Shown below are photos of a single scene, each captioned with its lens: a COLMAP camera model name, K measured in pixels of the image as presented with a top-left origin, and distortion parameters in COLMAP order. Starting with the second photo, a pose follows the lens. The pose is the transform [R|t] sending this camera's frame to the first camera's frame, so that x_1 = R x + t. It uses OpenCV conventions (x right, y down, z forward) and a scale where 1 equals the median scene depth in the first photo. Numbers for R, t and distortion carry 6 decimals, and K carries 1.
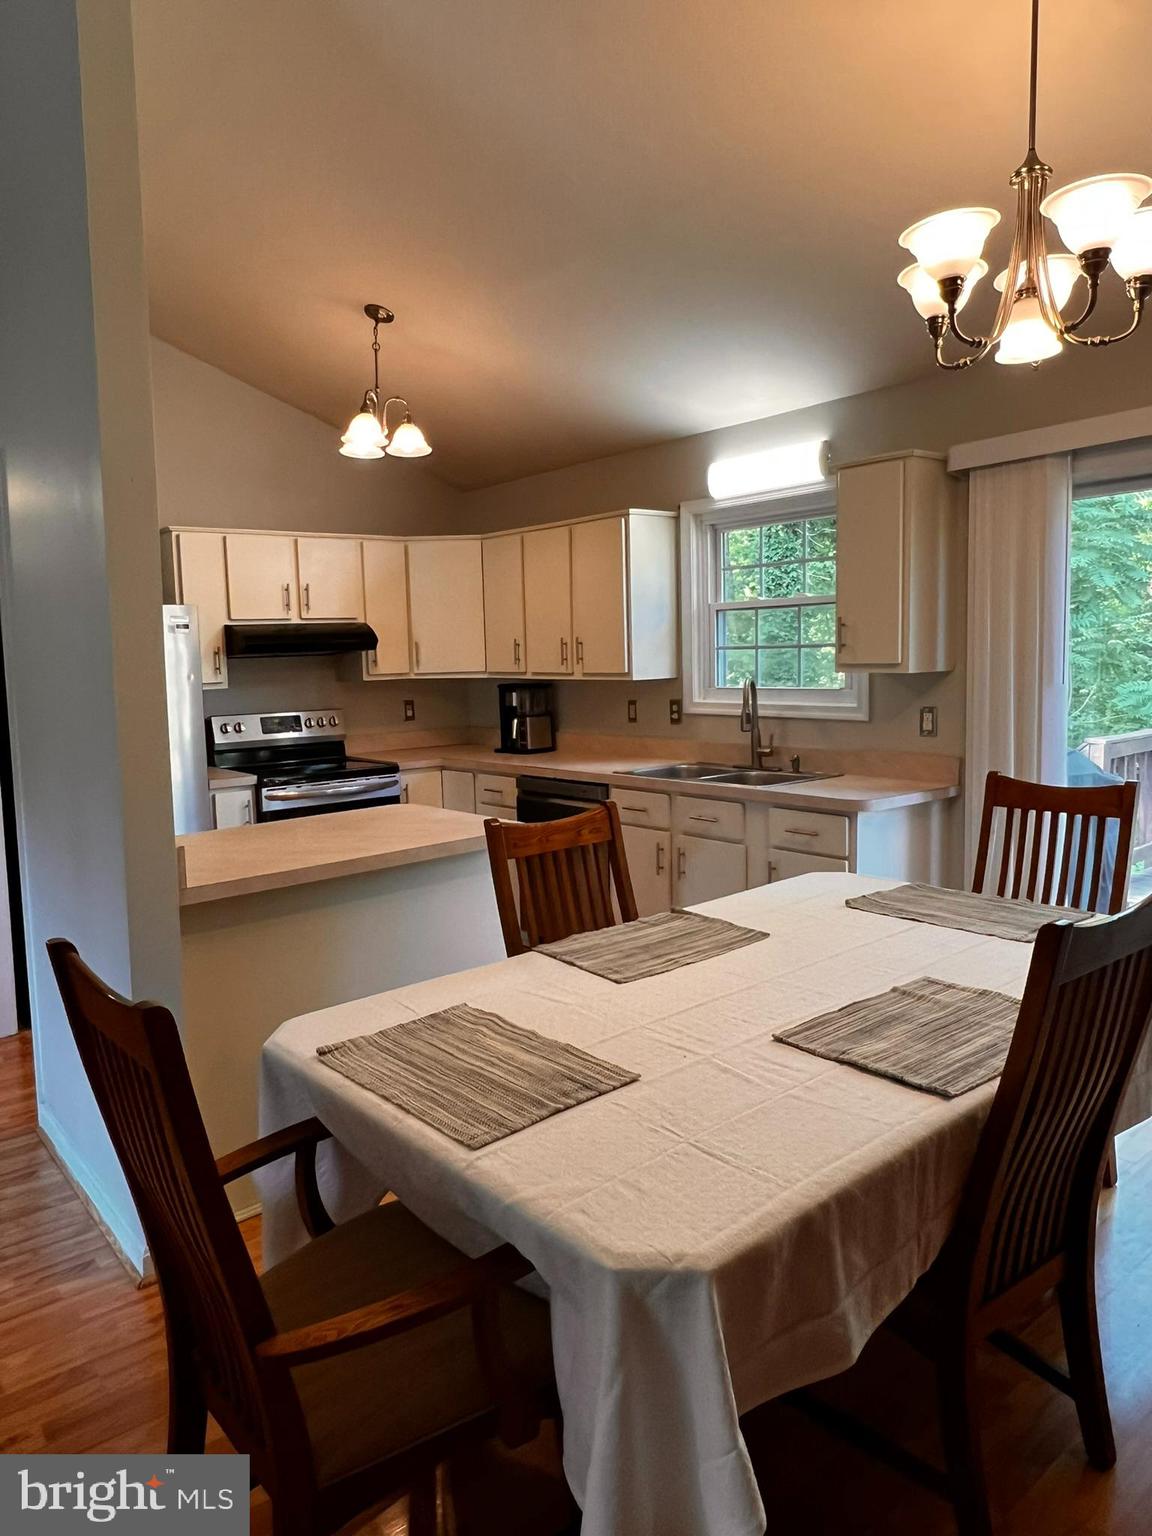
lens RADIAL K [[1023.0, 0, 535.5], [0, 1023.0, 723.7], [0, 0, 1]] dist [-0.000036, -0.006221]
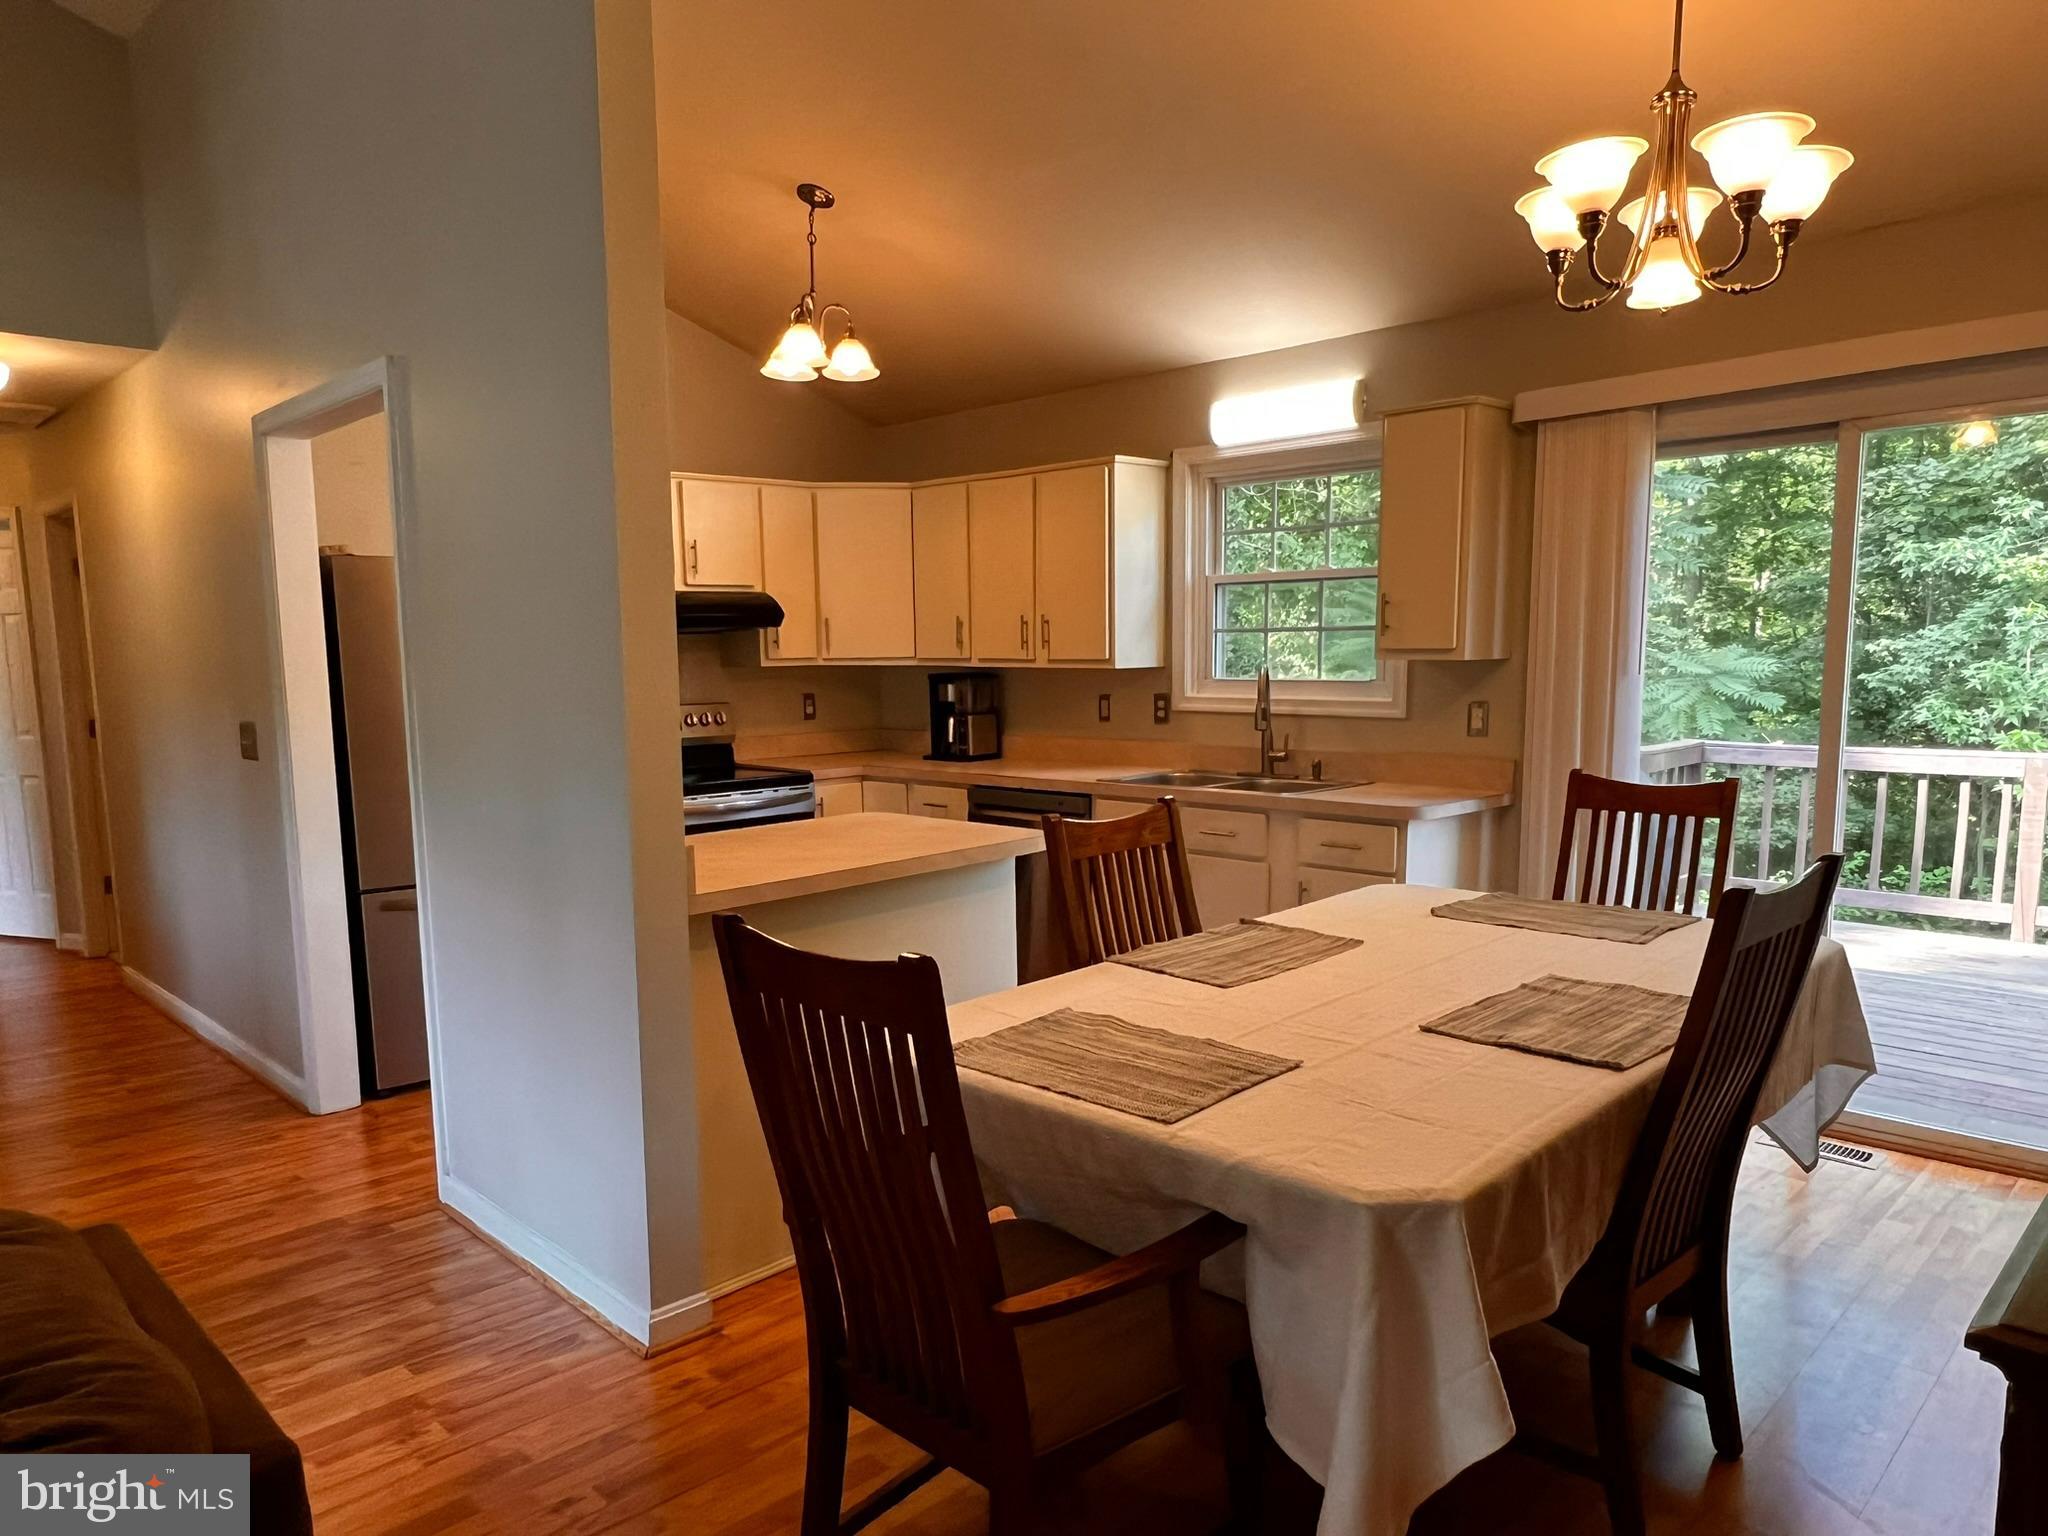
lens RADIAL K [[1364.0, 0, 1013.8], [0, 1364.0, 803.0], [0, 0, 1]] dist [-0.000036, -0.006221]
pose [[0.994013, 0.002328, 0.109234, -0.143514], [-0.007246, 0.998977, 0.044648, 0.023195], [-0.109018, -0.045172, 0.993013, -0.103889]]
